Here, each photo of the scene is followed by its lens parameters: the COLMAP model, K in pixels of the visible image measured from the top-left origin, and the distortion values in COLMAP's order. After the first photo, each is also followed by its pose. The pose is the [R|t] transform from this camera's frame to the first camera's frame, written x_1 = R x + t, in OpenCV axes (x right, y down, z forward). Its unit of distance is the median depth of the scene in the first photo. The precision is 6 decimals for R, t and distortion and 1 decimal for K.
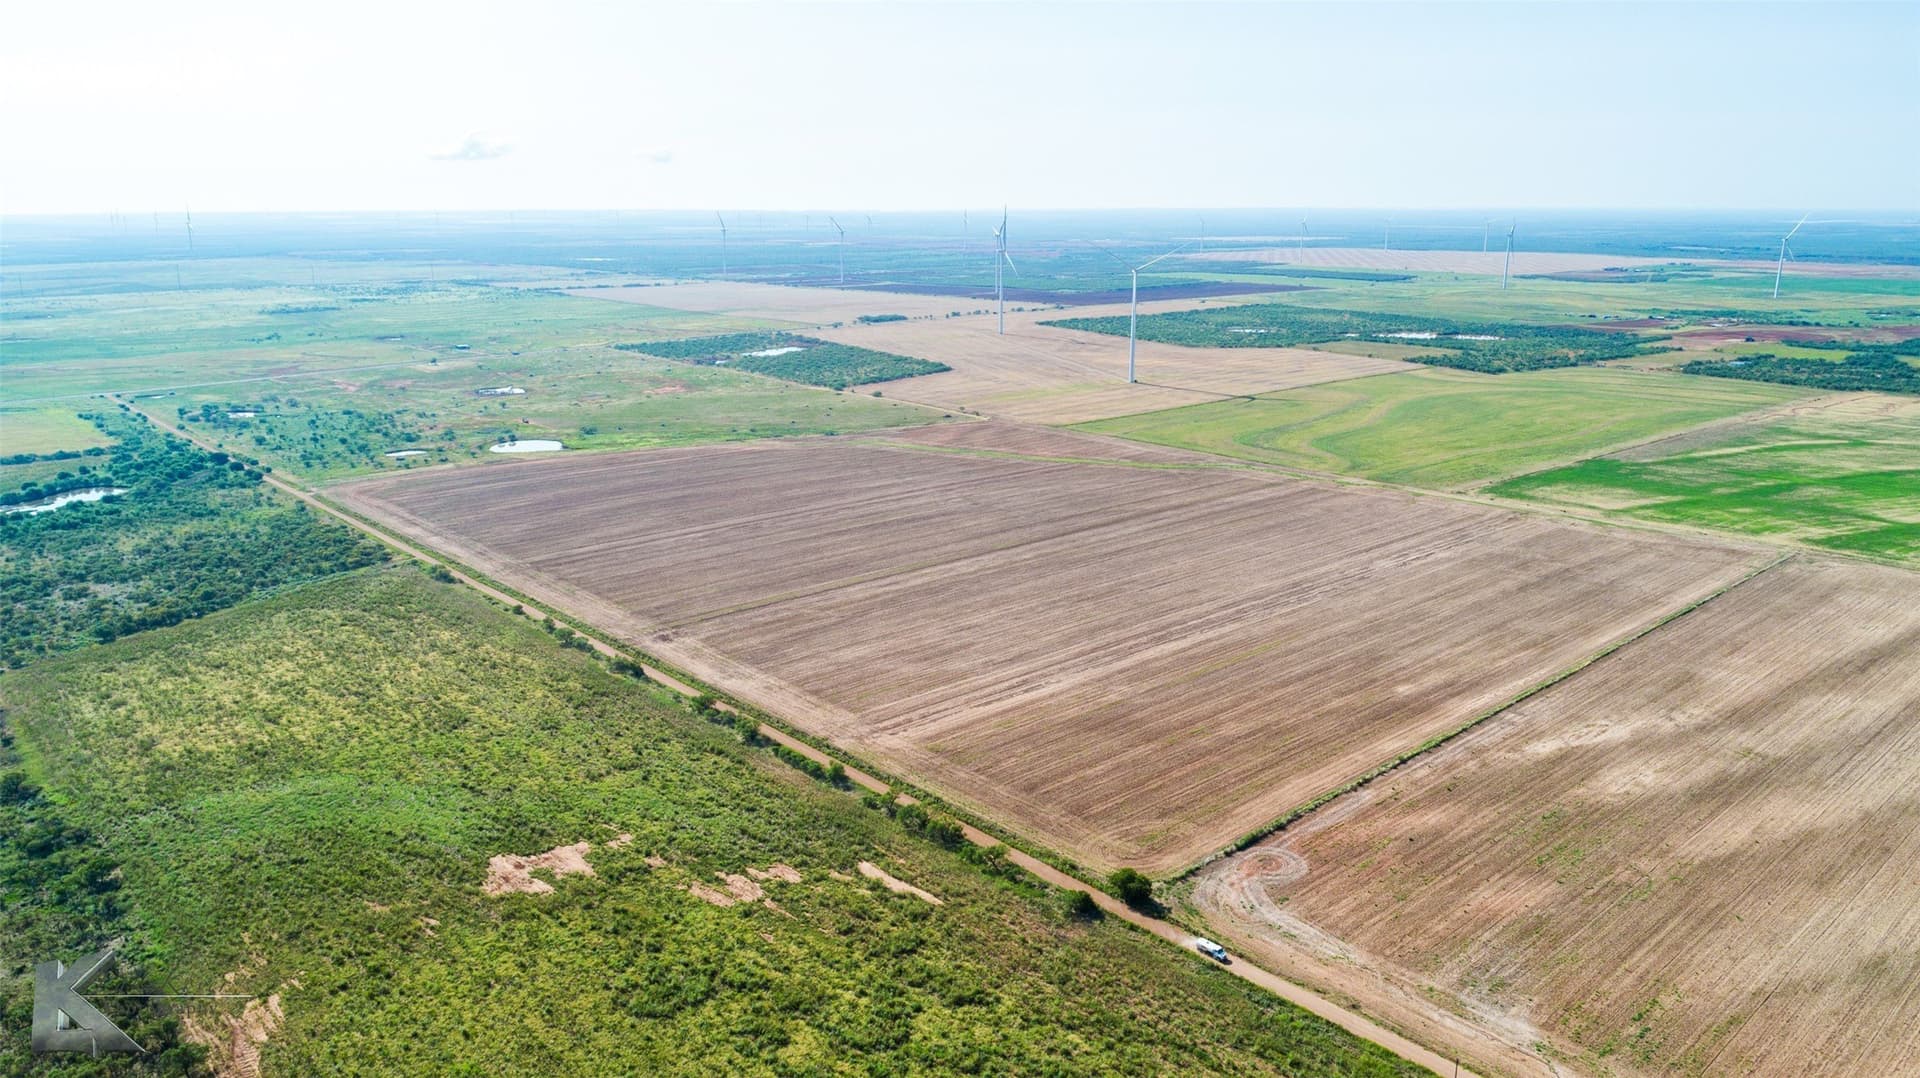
lens RADIAL K [[1293.9, 0, 960.0], [0, 1293.9, 539.0], [0, 0, 1]] dist [-0.008728, 0.005242]
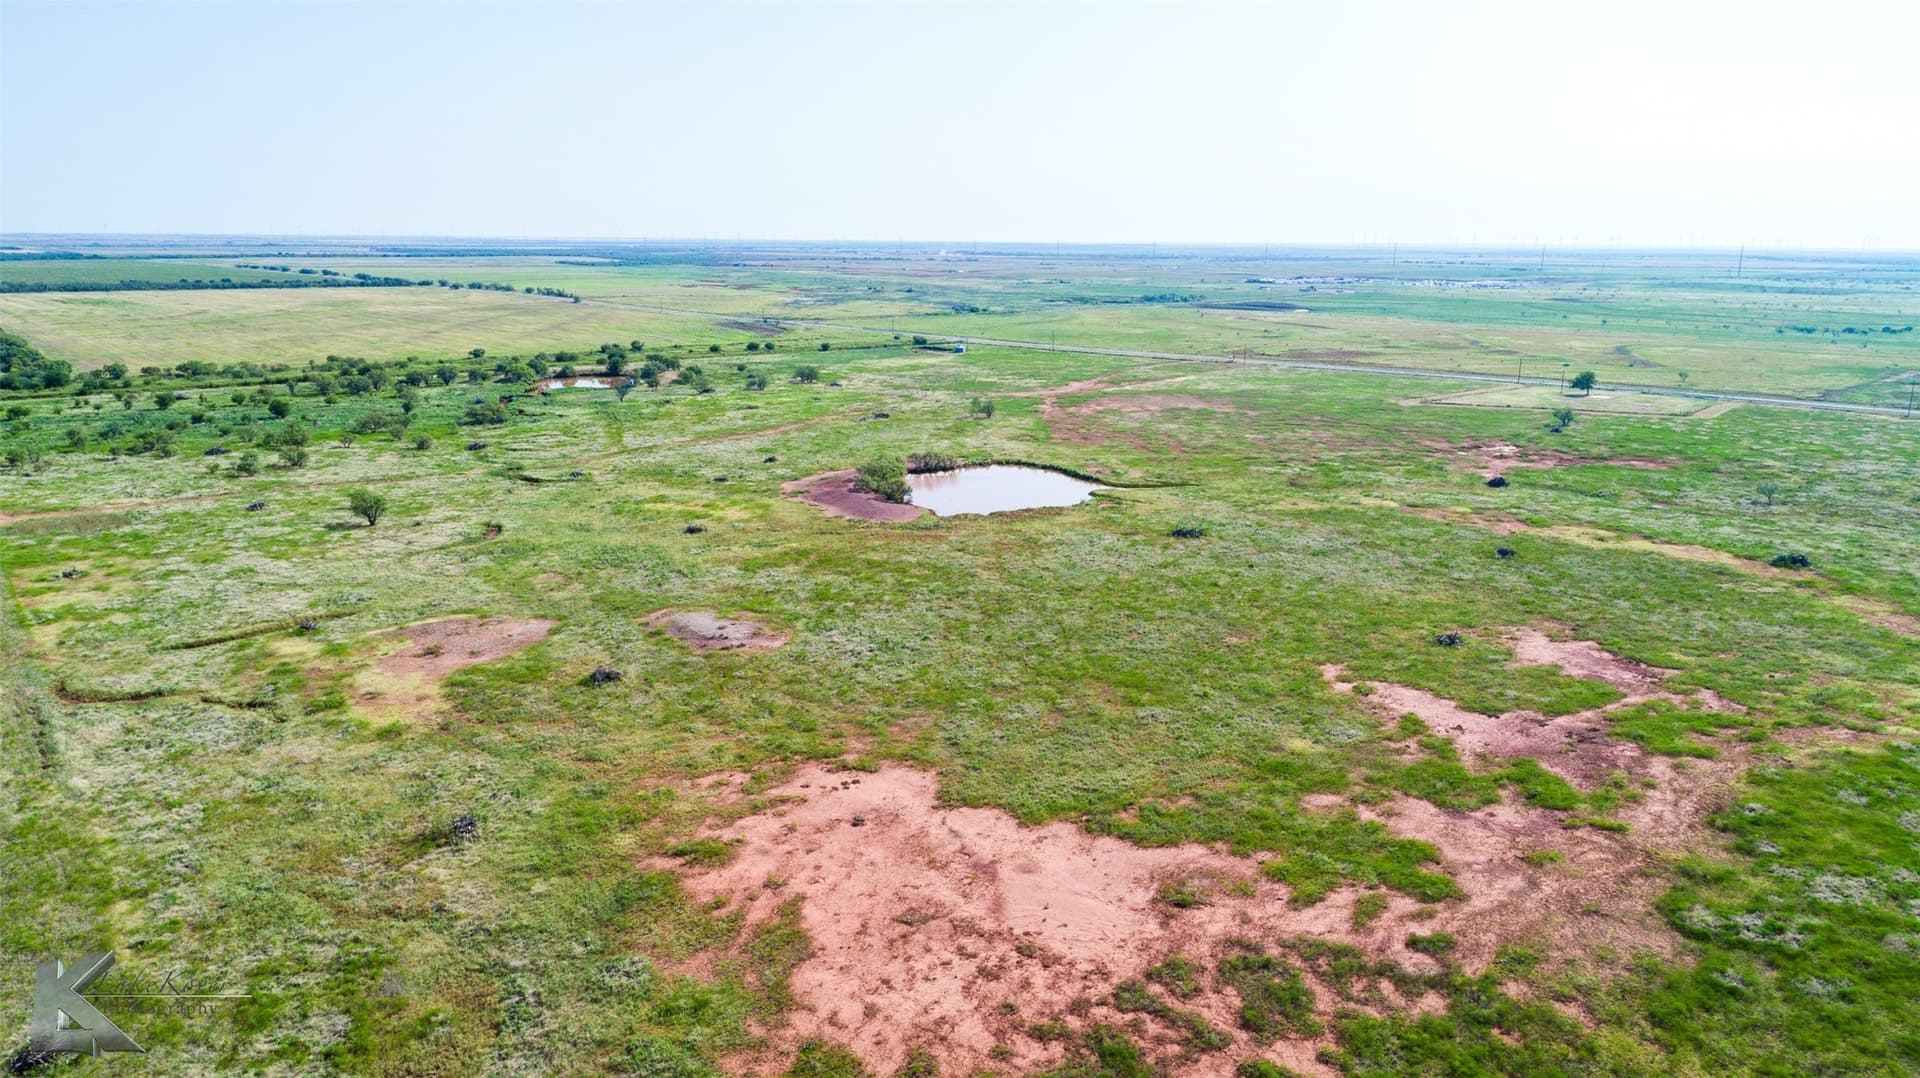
lens RADIAL K [[1293.9, 0, 960.0], [0, 1293.9, 539.0], [0, 0, 1]] dist [-0.008728, 0.005242]
pose [[0.003296, 0.230385, -0.973094, -0.442601], [-0.263415, 0.938931, 0.221405, -0.431472], [0.964677, 0.255598, 0.063781, 2.814041]]
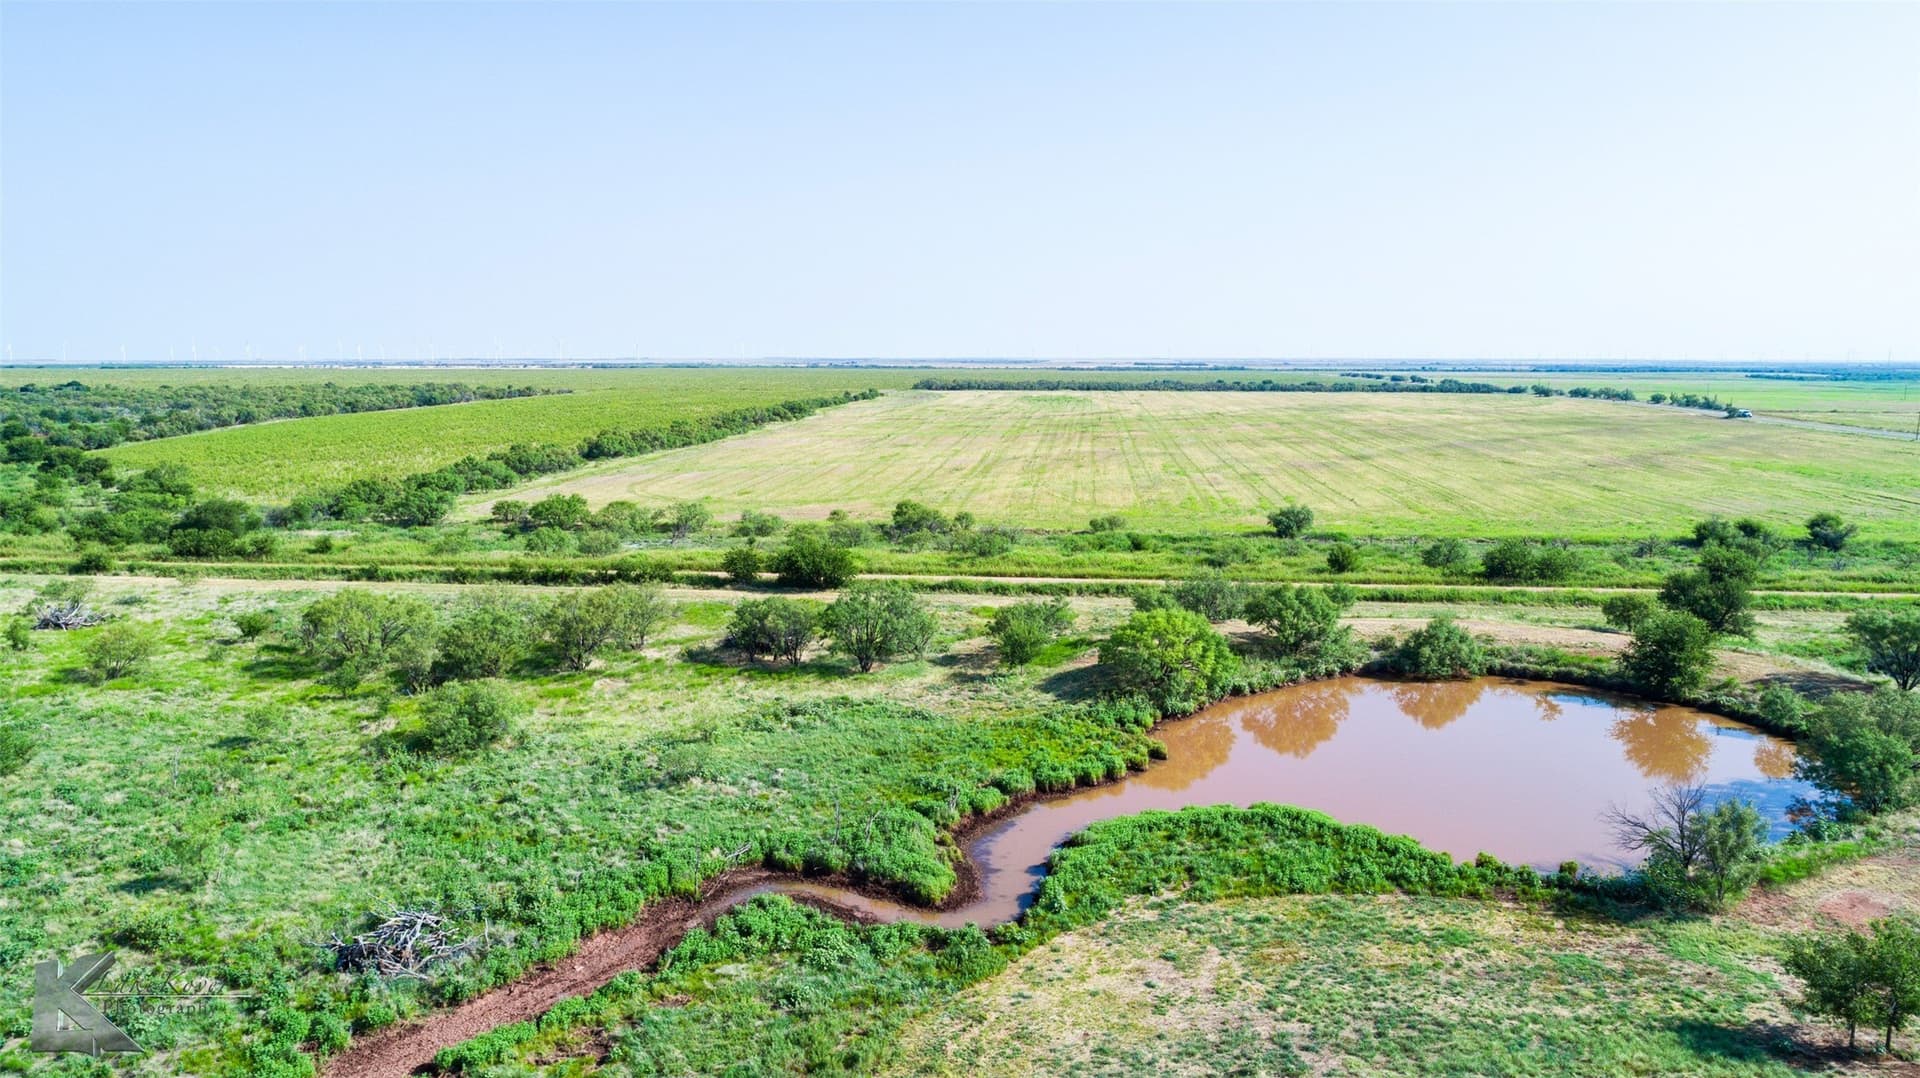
lens RADIAL K [[1326.0, 0, 960.0], [0, 1326.0, 539.0], [0, 0, 1]] dist [-0.008664, 0.003441]
pose [[-0.742731, 0.094657, -0.662866, -1.262475], [-0.167080, 0.932444, 0.320363, -0.326514], [0.648410, 0.348695, -0.676740, 2.641390]]
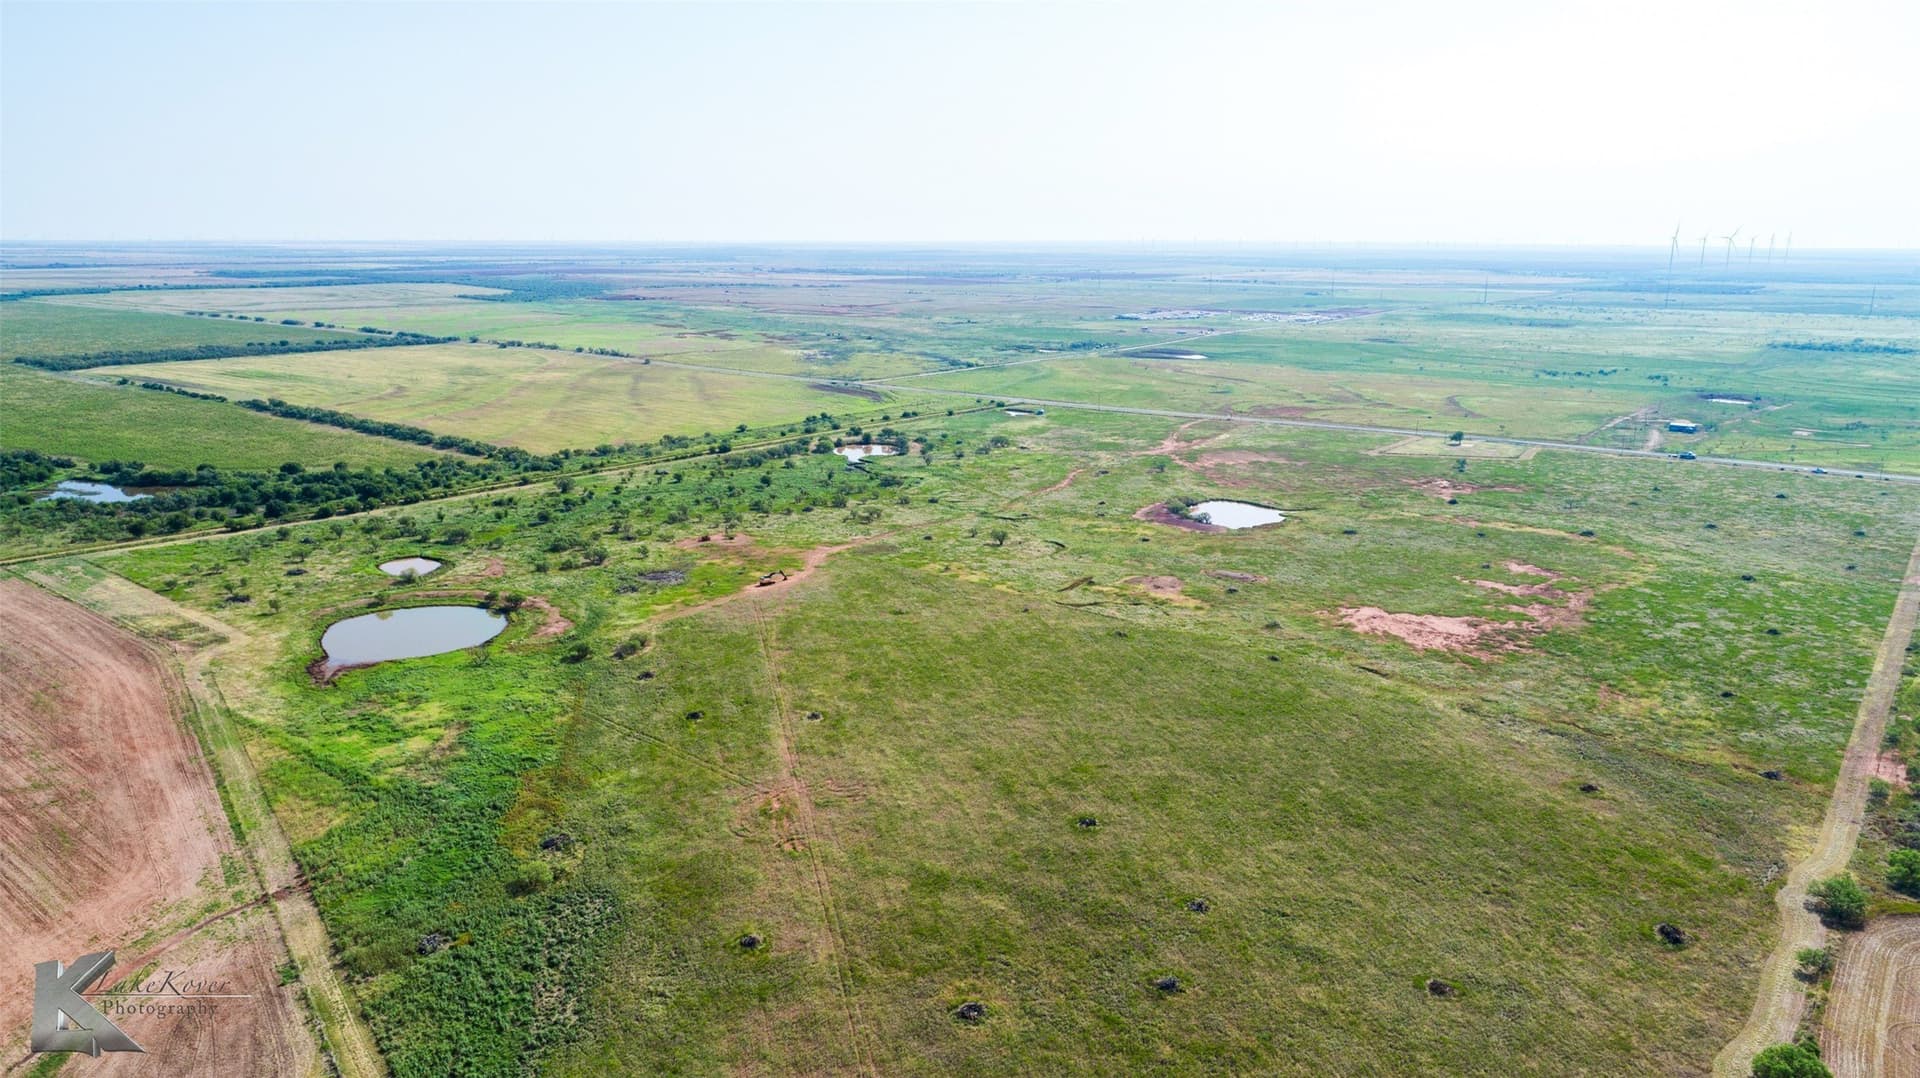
lens RADIAL K [[1293.9, 0, 960.0], [0, 1293.9, 539.0], [0, 0, 1]] dist [-0.008728, 0.005242]
pose [[0.173225, 0.228897, -0.957914, 0.116703], [-0.255679, 0.949723, 0.180704, -0.460577], [0.951116, 0.213615, 0.223040, 2.347354]]
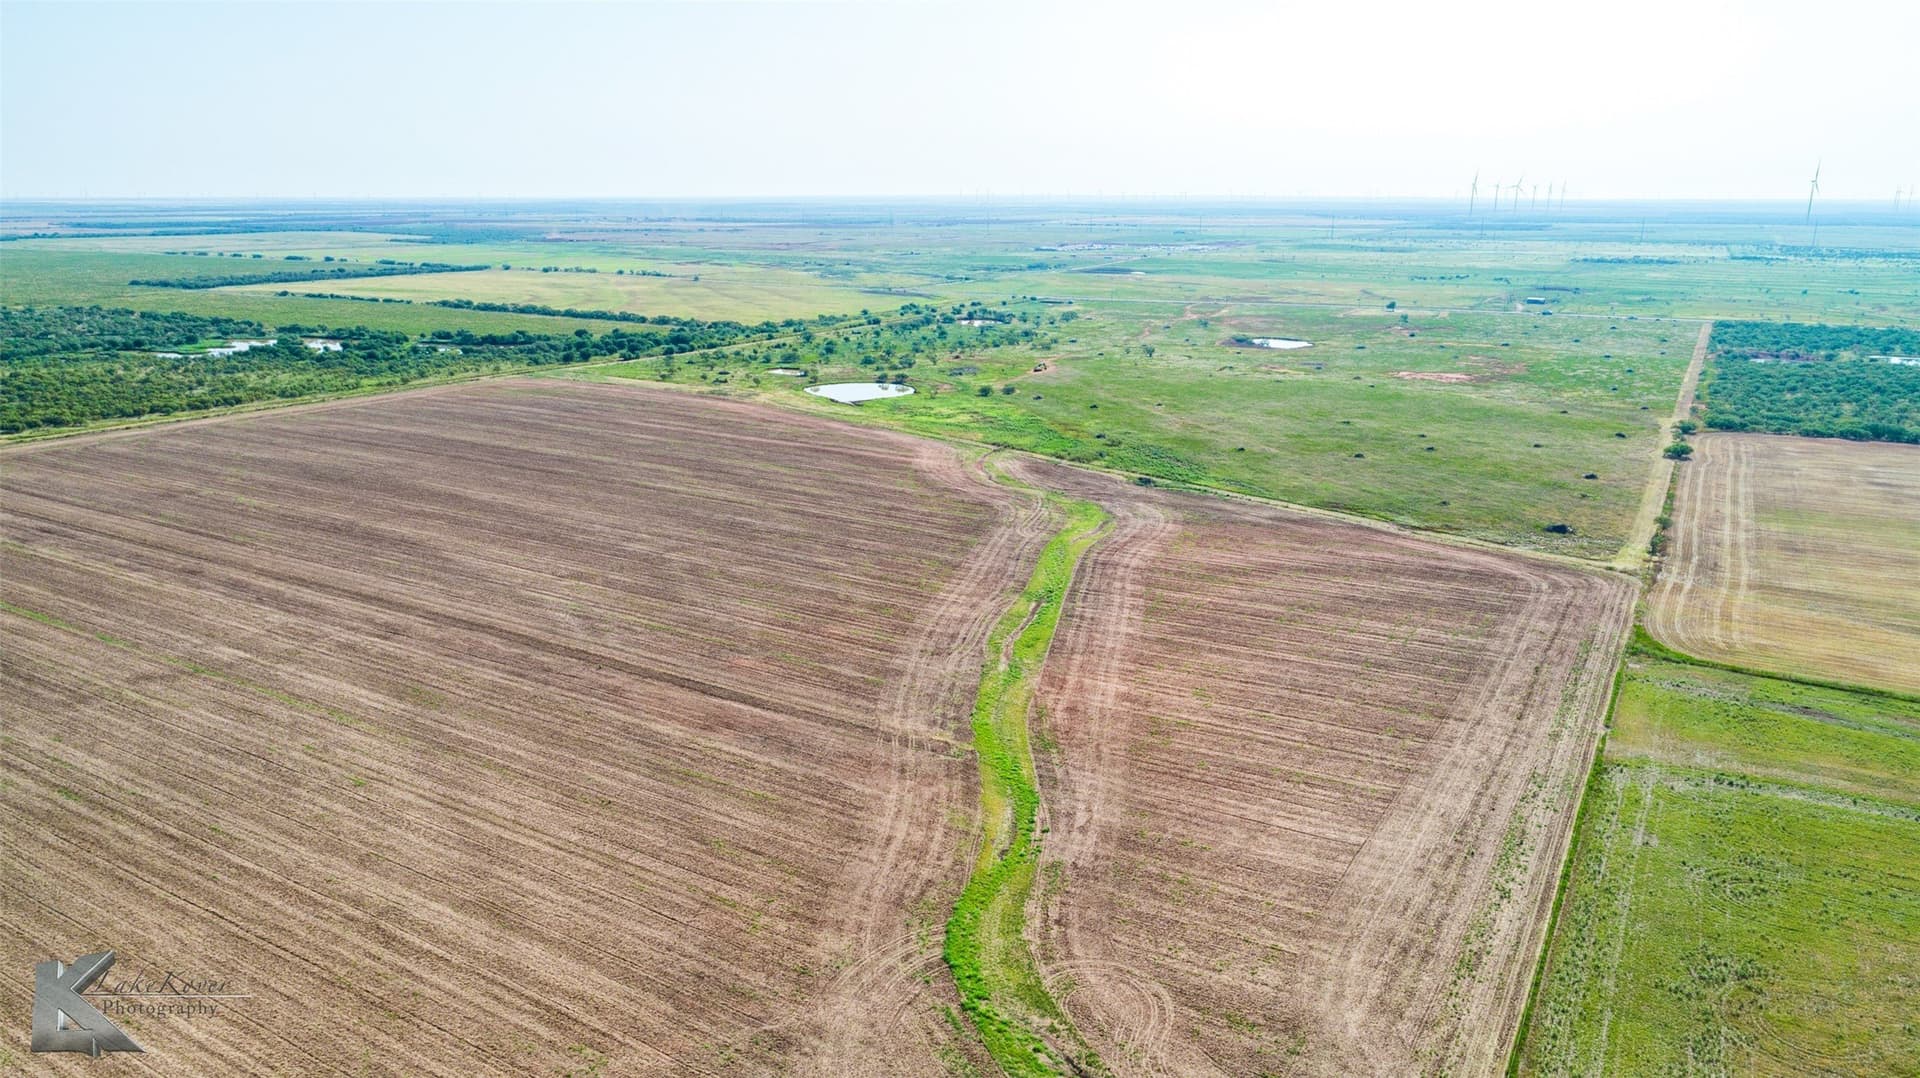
lens RADIAL K [[1293.9, 0, 960.0], [0, 1293.9, 539.0], [0, 0, 1]] dist [-0.008728, 0.005242]
pose [[0.309279, 0.250316, -0.917436, 0.596387], [-0.244735, 0.953192, 0.177569, -0.278933], [0.918940, 0.169610, 0.356063, 1.841314]]
